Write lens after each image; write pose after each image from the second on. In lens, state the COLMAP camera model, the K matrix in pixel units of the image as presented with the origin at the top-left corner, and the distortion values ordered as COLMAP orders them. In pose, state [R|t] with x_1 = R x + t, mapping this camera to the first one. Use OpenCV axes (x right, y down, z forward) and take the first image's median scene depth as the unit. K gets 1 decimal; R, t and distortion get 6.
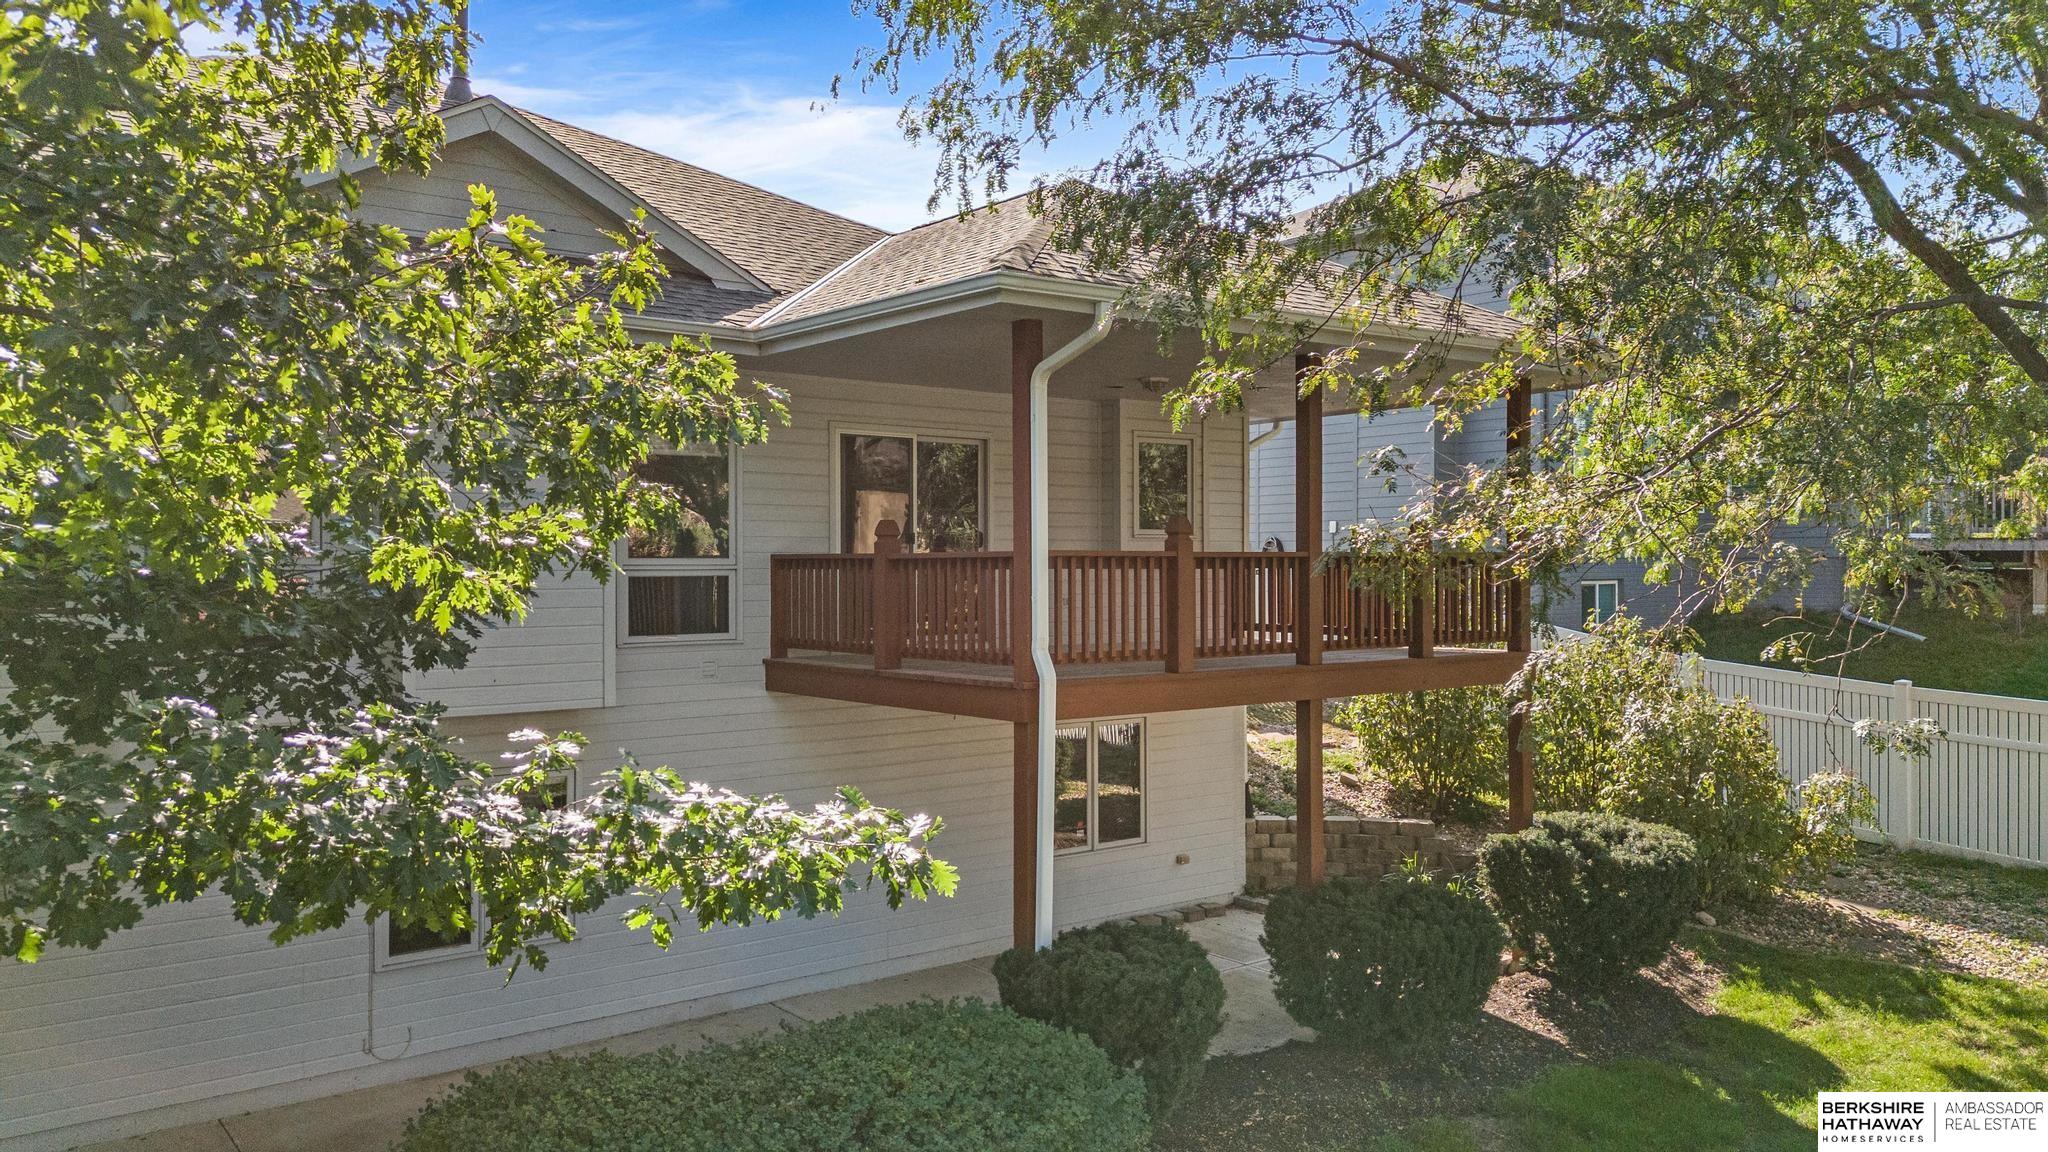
lens RADIAL K [[1501.4, 0, 1034.2], [0, 1501.4, 577.5], [0, 0, 1]] dist [0.077916, -0.076542]
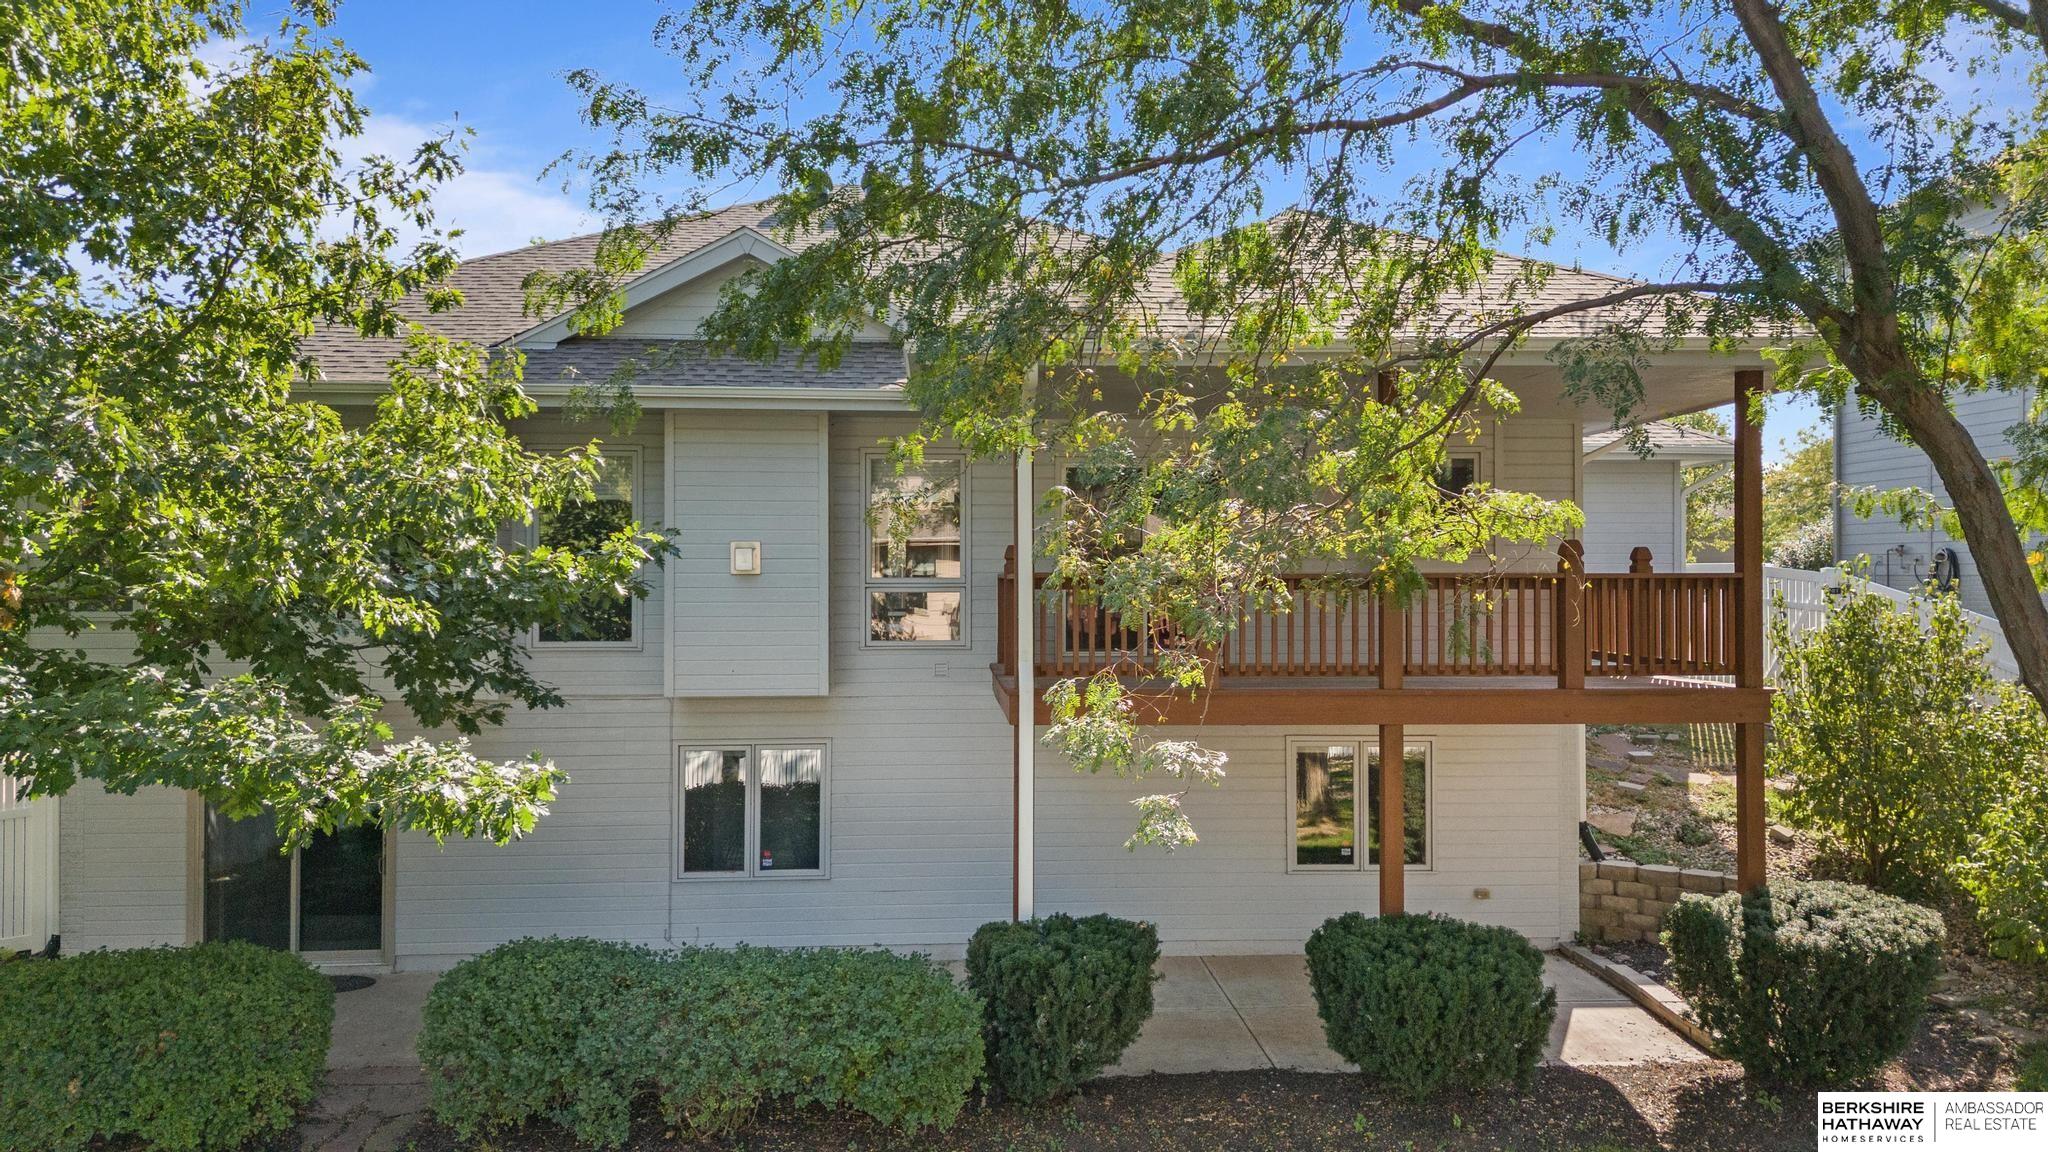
lens RADIAL K [[1501.4, 0, 1034.2], [0, 1501.4, 577.5], [0, 0, 1]] dist [0.077916, -0.076542]
pose [[0.818908, 0.000843, -0.573925, 0.542776], [-0.007401, 0.999931, -0.009092, -0.002667], [0.573878, 0.011694, 0.818858, 0.065651]]
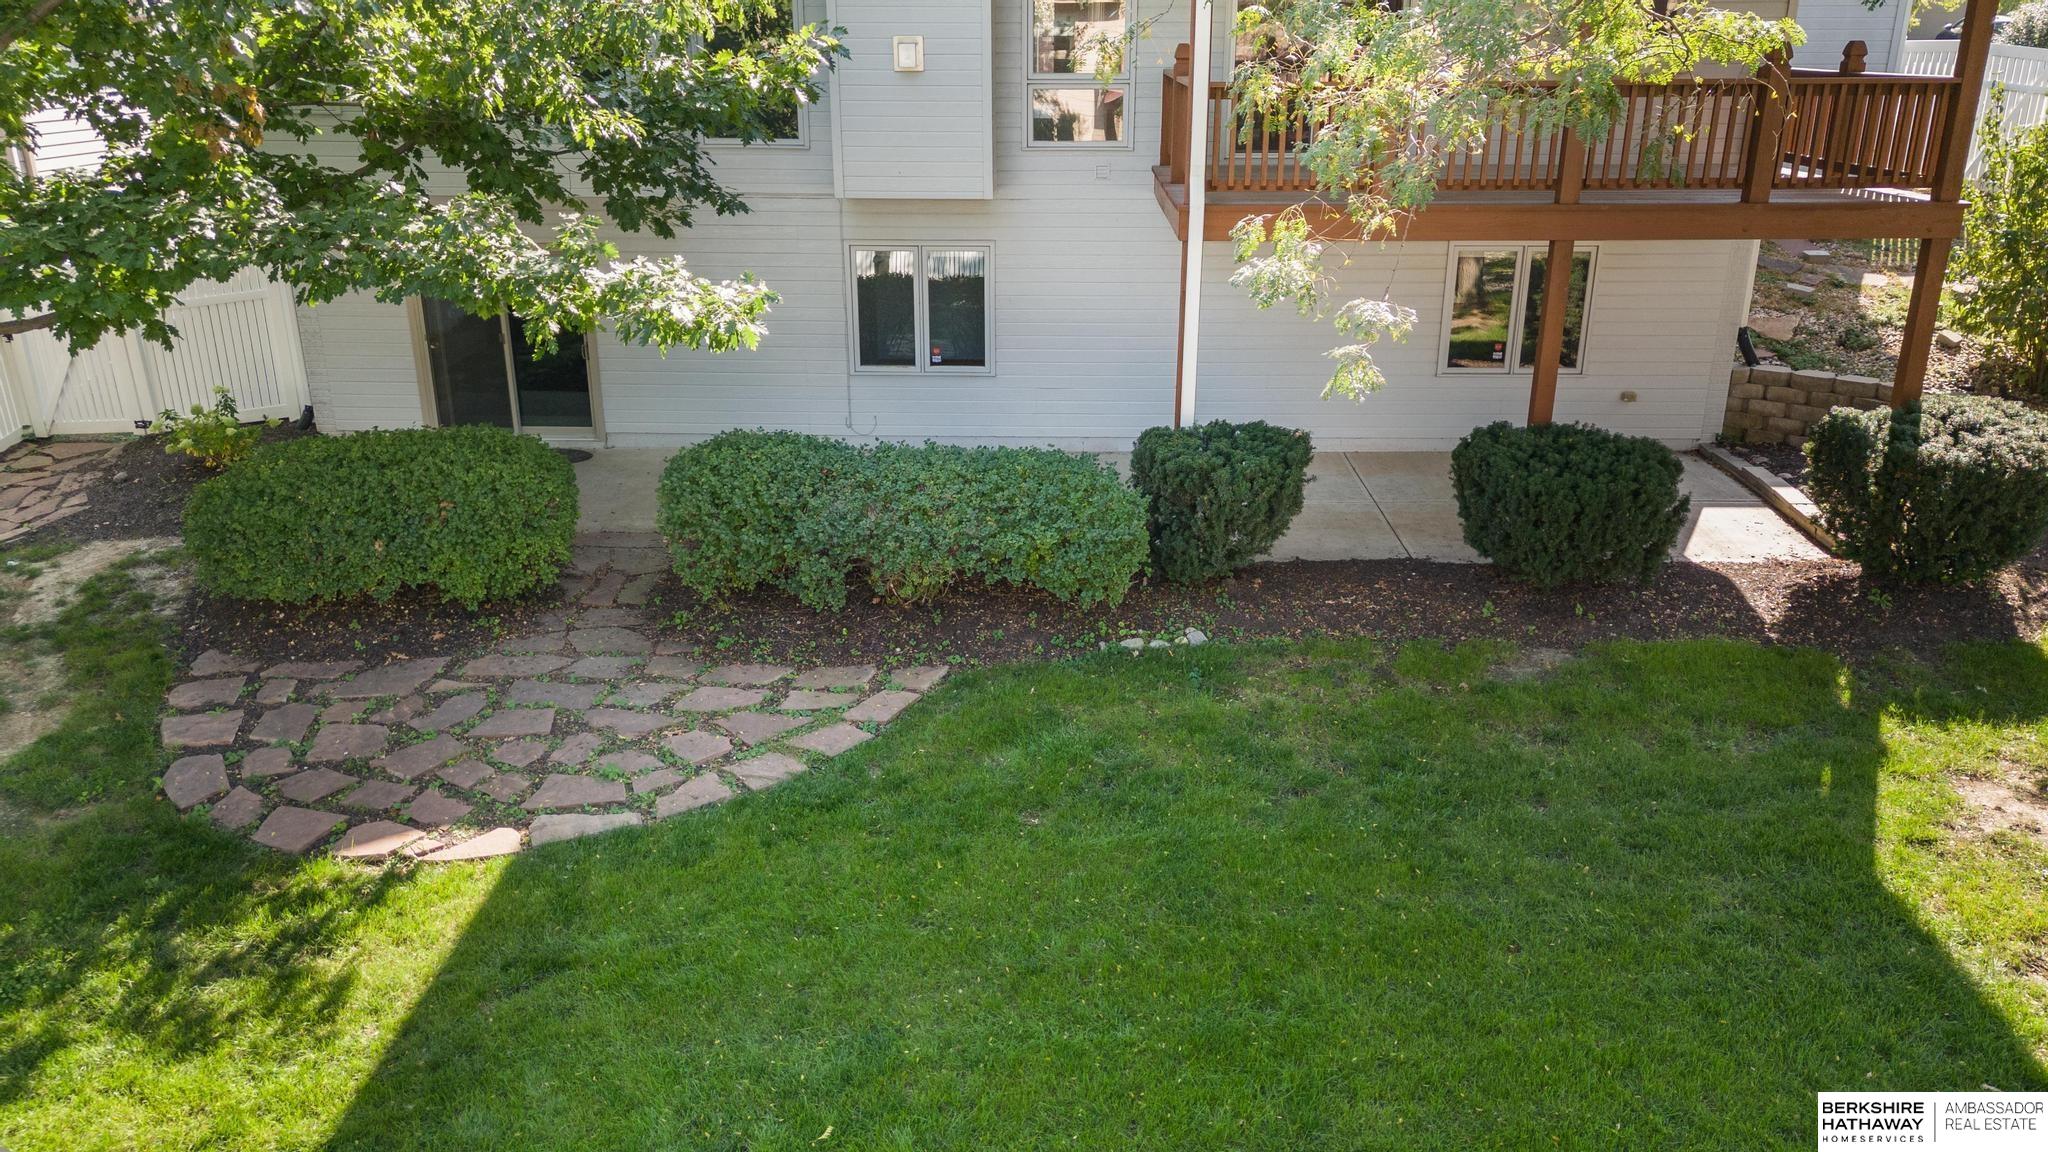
lens RADIAL K [[1501.4, 0, 1034.2], [0, 1501.4, 577.5], [0, 0, 1]] dist [0.077916, -0.076542]
pose [[0.766426, 0.219382, -0.603708, 0.551145], [-0.007154, 0.942725, 0.333496, -0.036619], [0.642293, -0.251281, 0.724098, 0.013167]]
